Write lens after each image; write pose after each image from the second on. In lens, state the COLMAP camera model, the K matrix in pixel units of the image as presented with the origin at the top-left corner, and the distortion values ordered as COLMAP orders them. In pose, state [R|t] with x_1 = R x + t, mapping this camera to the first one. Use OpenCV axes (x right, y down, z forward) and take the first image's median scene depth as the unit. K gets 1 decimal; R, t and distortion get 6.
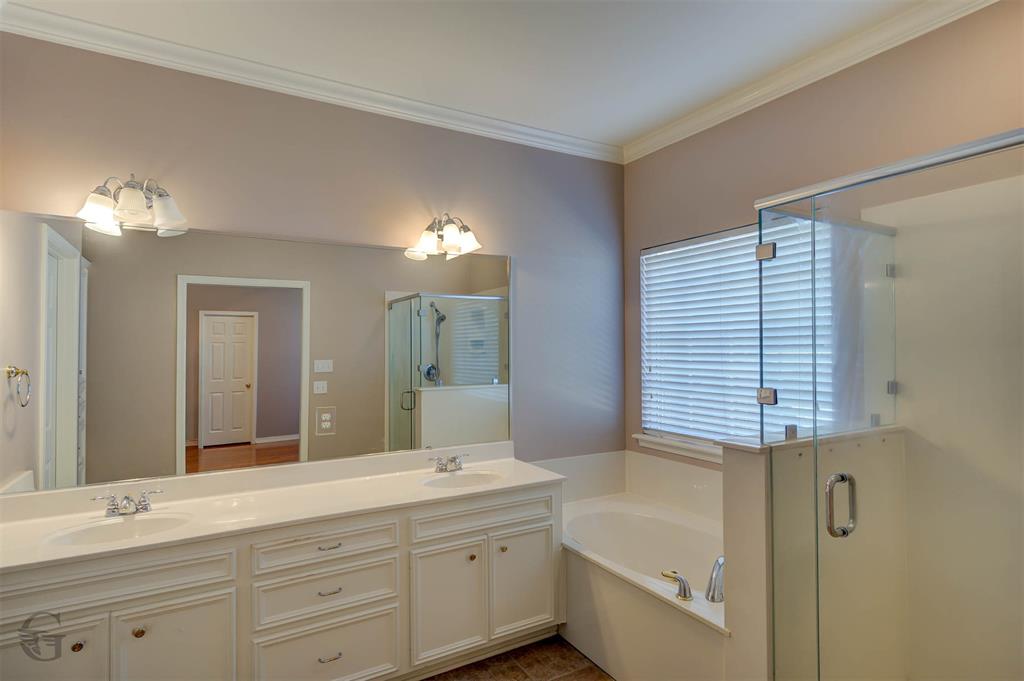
lens RADIAL K [[541.0, 0, 512.0], [0, 541.0, 340.5], [0, 0, 1]] dist [0.004595, 0.000365]
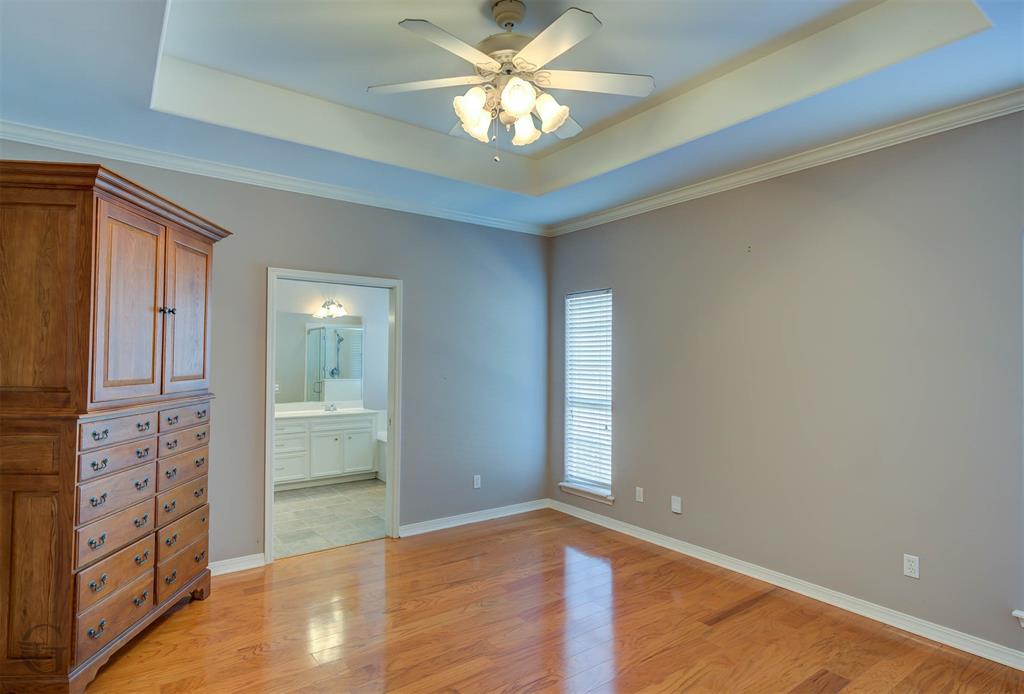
lens RADIAL K [[554.7, 0, 512.0], [0, 554.7, 347.0], [0, 0, 1]] dist [0.031651, 0.000344]
pose [[0.993693, 0.005573, 0.111993, 0.308793], [-0.005593, 0.999984, -0.000136, -0.031792], [-0.111992, -0.000491, 0.993709, -1.168600]]
